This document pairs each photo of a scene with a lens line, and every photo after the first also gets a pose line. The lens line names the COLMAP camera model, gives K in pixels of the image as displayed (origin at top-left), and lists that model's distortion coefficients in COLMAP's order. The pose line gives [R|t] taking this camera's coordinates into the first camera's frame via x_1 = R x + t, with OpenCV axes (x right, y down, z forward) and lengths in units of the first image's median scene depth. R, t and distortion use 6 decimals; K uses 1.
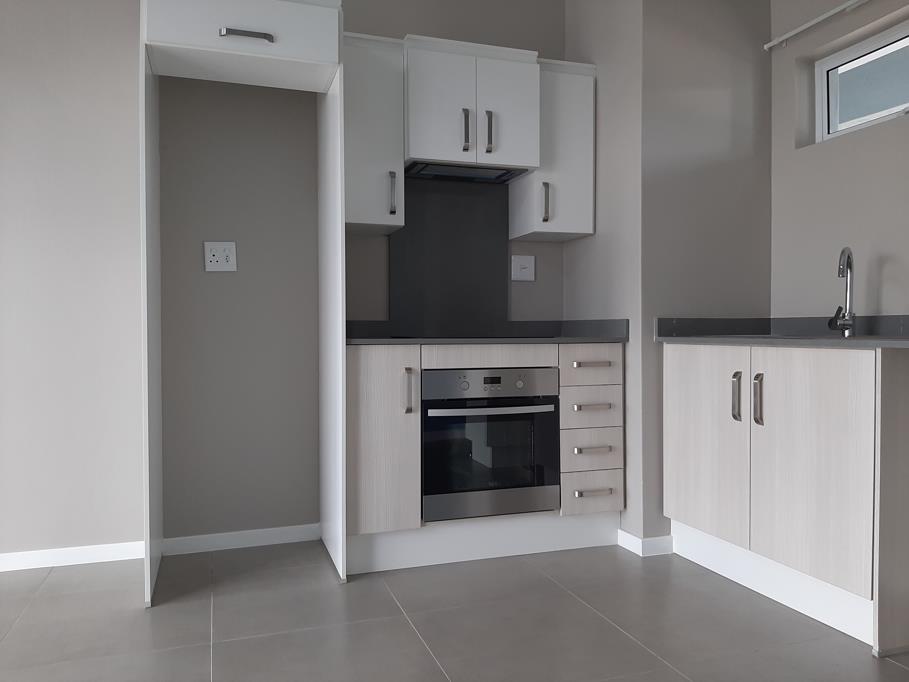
lens RADIAL K [[705.0, 0, 454.5], [0, 705.0, 341.0], [0, 0, 1]] dist [0.090595, -0.133015]
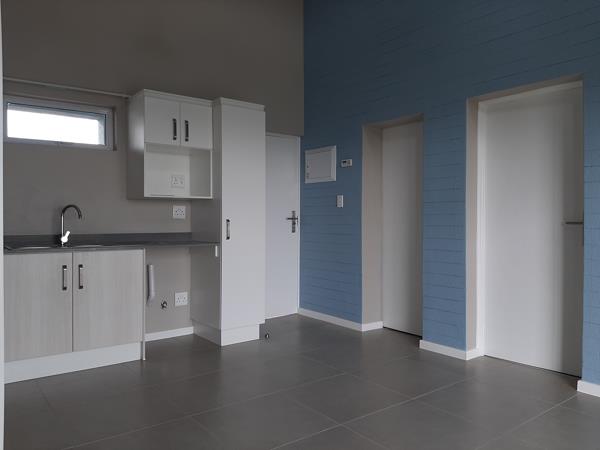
lens RADIAL K [[466.3, 0, 300.0], [0, 466.3, 225.0], [0, 0, 1]] dist [0.071683, -0.126862]
pose [[-0.319205, -0.011084, 0.947621, -0.885443], [0.014660, 0.999754, 0.016632, -0.068934], [-0.947572, 0.019202, -0.318964, 0.676584]]
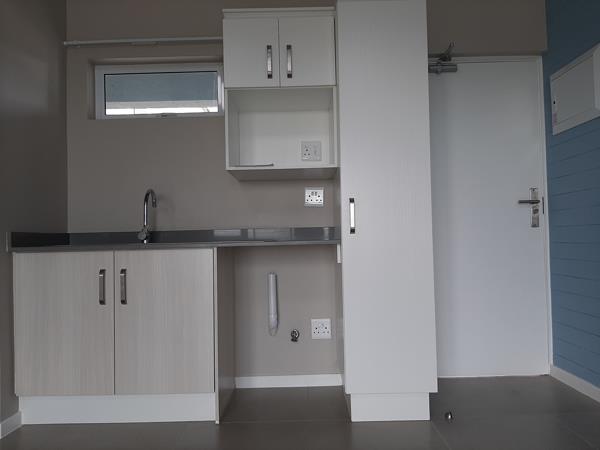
lens RADIAL K [[466.3, 0, 300.0], [0, 466.3, 225.0], [0, 0, 1]] dist [0.071683, -0.126862]
pose [[0.330110, 0.022315, 0.943679, -0.298266], [0.036225, 0.998685, -0.036287, 0.002415], [-0.943247, 0.046163, 0.328868, 0.275808]]
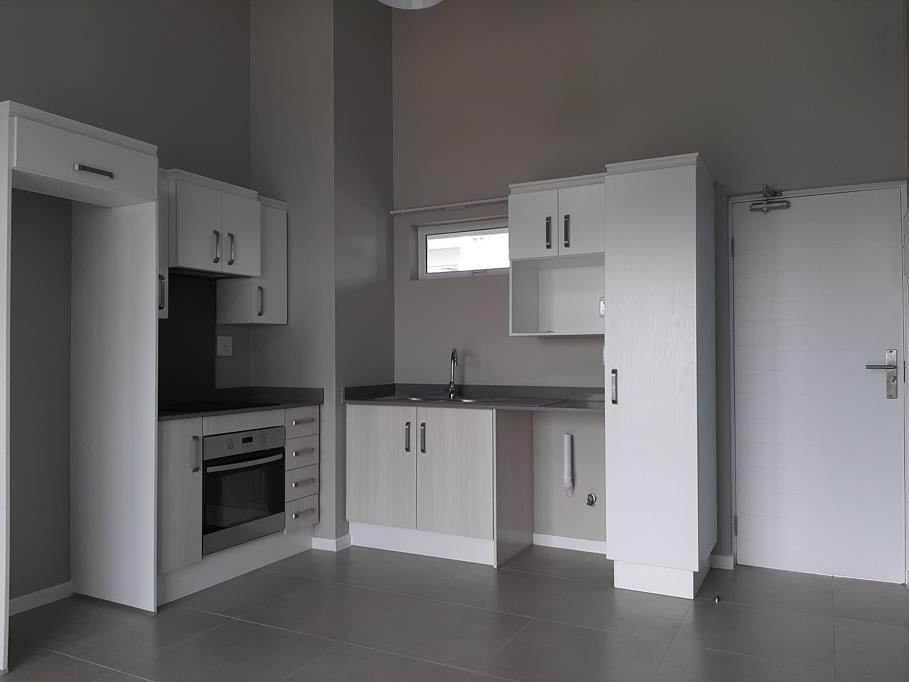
lens RADIAL K [[706.4, 0, 454.5], [0, 706.4, 341.0], [0, 0, 1]] dist [0.071683, -0.126862]
pose [[0.729232, 0.011352, 0.684173, -0.555336], [0.012781, 0.999462, -0.030206, -0.081078], [-0.684147, 0.030772, 0.728694, -0.238681]]
